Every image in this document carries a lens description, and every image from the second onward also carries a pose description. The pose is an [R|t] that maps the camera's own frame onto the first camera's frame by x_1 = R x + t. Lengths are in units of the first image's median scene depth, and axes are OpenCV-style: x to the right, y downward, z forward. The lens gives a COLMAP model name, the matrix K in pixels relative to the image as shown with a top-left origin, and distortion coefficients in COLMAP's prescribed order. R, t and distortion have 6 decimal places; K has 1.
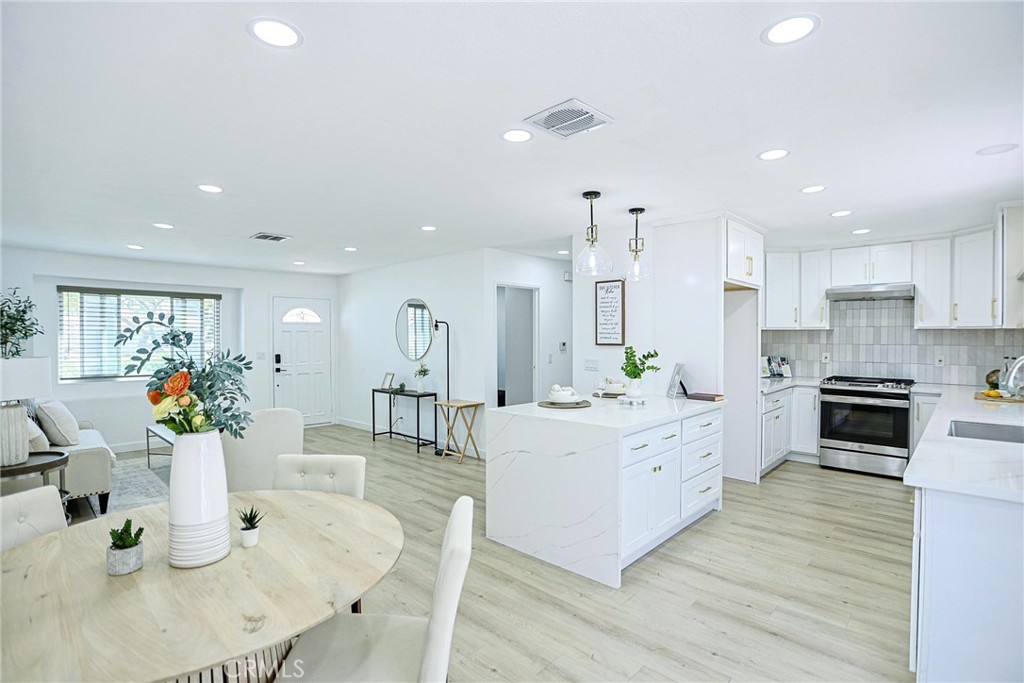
lens RADIAL K [[500.9, 0, 527.5], [0, 500.9, 344.3], [0, 0, 1]] dist [-0.047368, 0.017000]
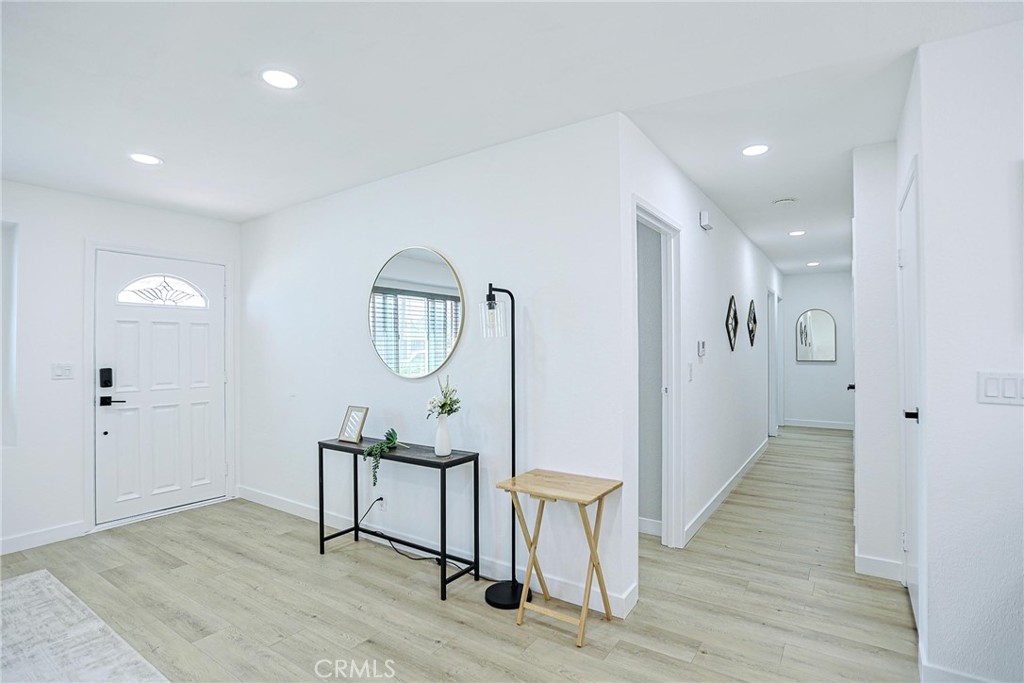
lens RADIAL K [[500.9, 0, 512.8], [0, 500.9, 344.7], [0, 0, 1]] dist [-0.047368, 0.017000]
pose [[0.989007, 0.000393, 0.147865, -0.232766], [0.003275, 0.999693, -0.024566, 0.013458], [-0.147829, 0.024780, 0.988702, 0.596148]]
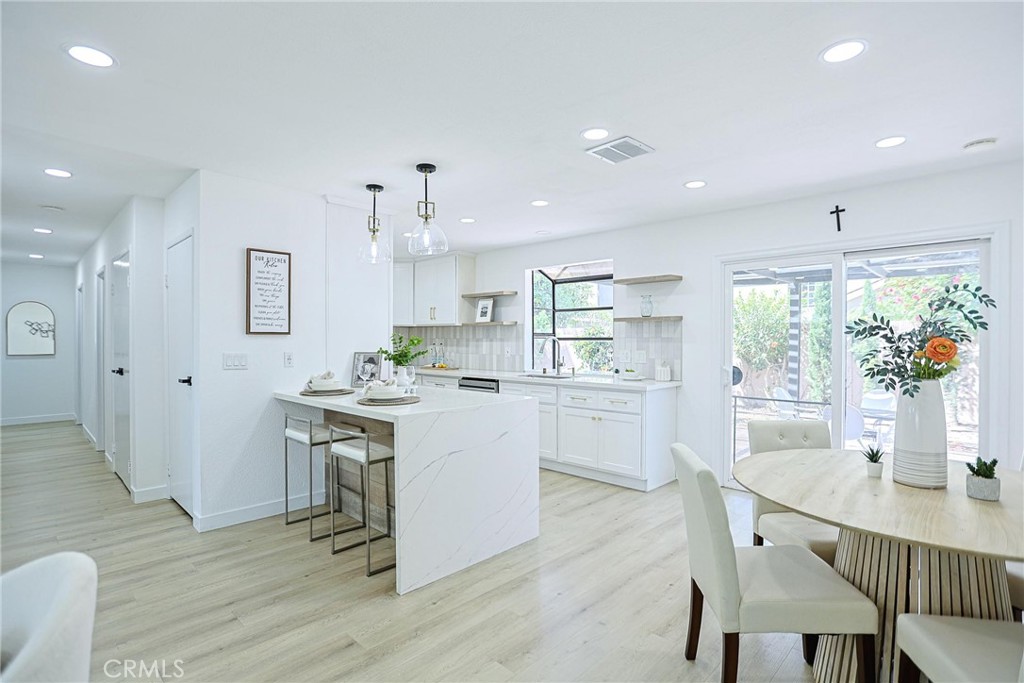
lens RADIAL K [[500.9, 0, 506.8], [0, 500.9, 343.4], [0, 0, 1]] dist [-0.047368, 0.017000]
pose [[0.024683, -0.004435, 0.999685, -0.479842], [0.019051, 0.999811, 0.003965, 0.016166], [-0.999514, 0.018947, 0.024763, 0.500863]]
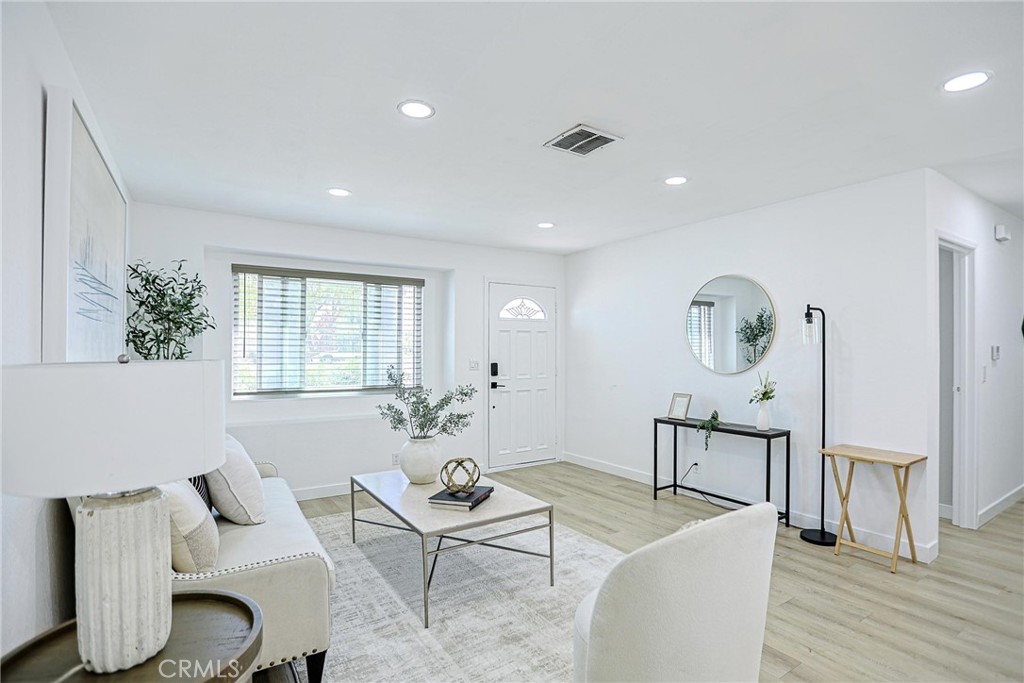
lens RADIAL K [[500.9, 0, 522.4], [0, 500.9, 347.2], [0, 0, 1]] dist [-0.047368, 0.017000]
pose [[0.973741, 0.002724, -0.227641, -0.382097], [-0.006676, 0.999840, -0.016592, 0.011867], [0.227560, 0.017676, 0.973604, 0.388778]]
